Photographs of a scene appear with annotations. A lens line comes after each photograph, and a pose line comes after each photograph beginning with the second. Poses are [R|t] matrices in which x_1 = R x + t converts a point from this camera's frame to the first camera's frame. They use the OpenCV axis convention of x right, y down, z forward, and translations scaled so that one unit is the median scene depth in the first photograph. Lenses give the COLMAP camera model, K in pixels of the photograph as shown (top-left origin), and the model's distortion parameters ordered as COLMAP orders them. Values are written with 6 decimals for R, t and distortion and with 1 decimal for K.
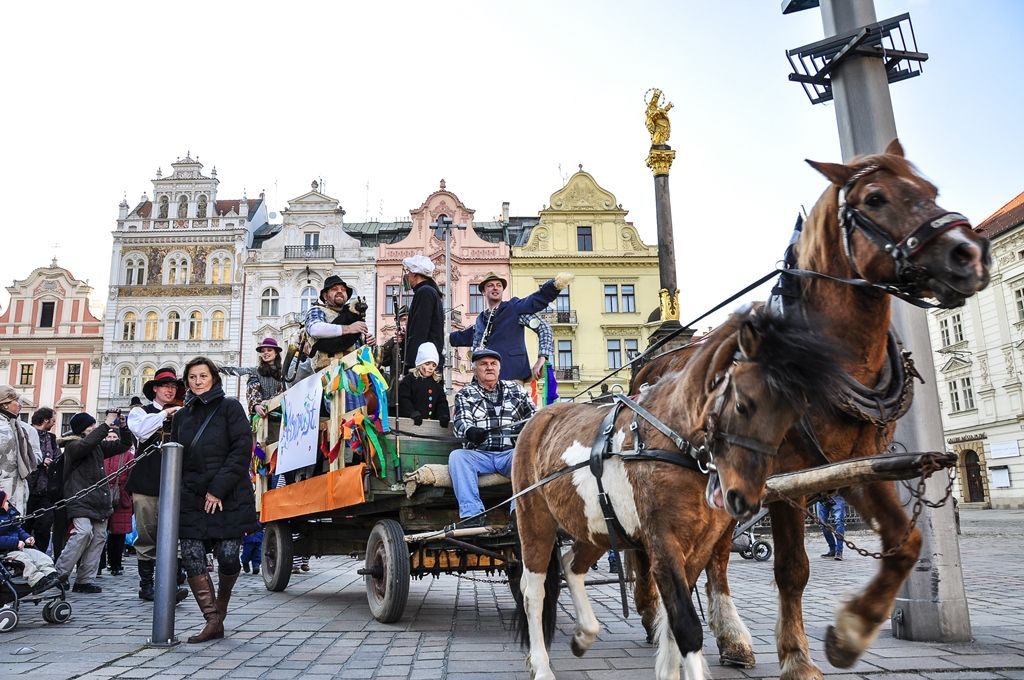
lens RADIAL K [[799.3, 0, 504.8], [0, 799.3, 337.3], [0, 0, 1]] dist [-0.160051, 0.127439]
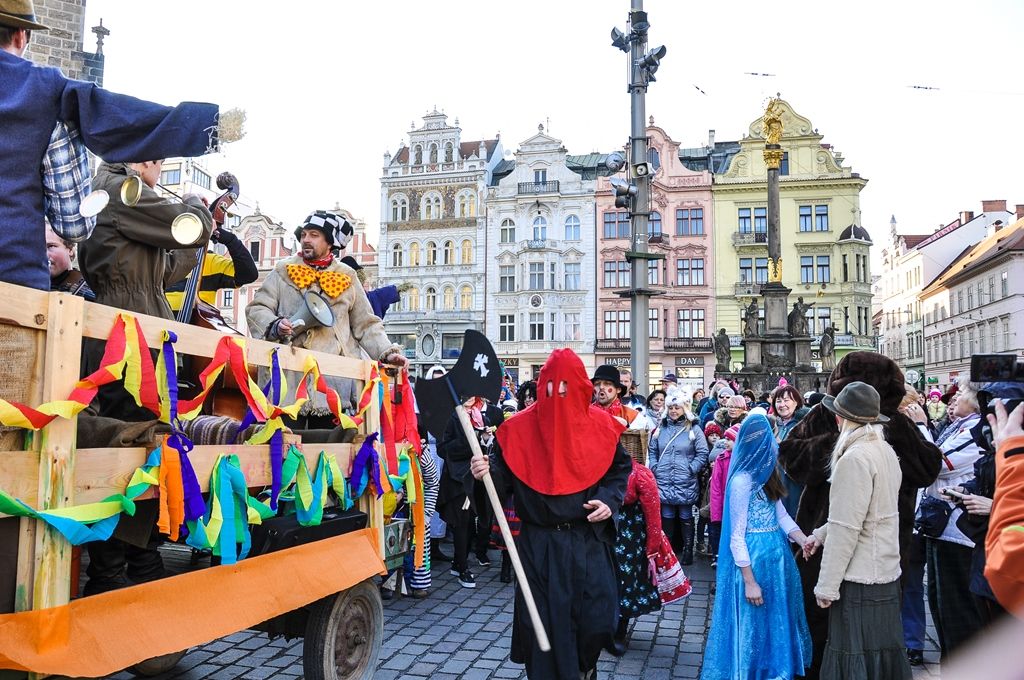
lens RADIAL K [[799.3, 0, 504.8], [0, 799.3, 337.3], [0, 0, 1]] dist [-0.160051, 0.127439]
pose [[0.951187, 0.003991, -0.308588, 0.070940], [0.039971, 0.989901, 0.136009, -0.048986], [0.306014, -0.141705, 0.941422, -0.161684]]
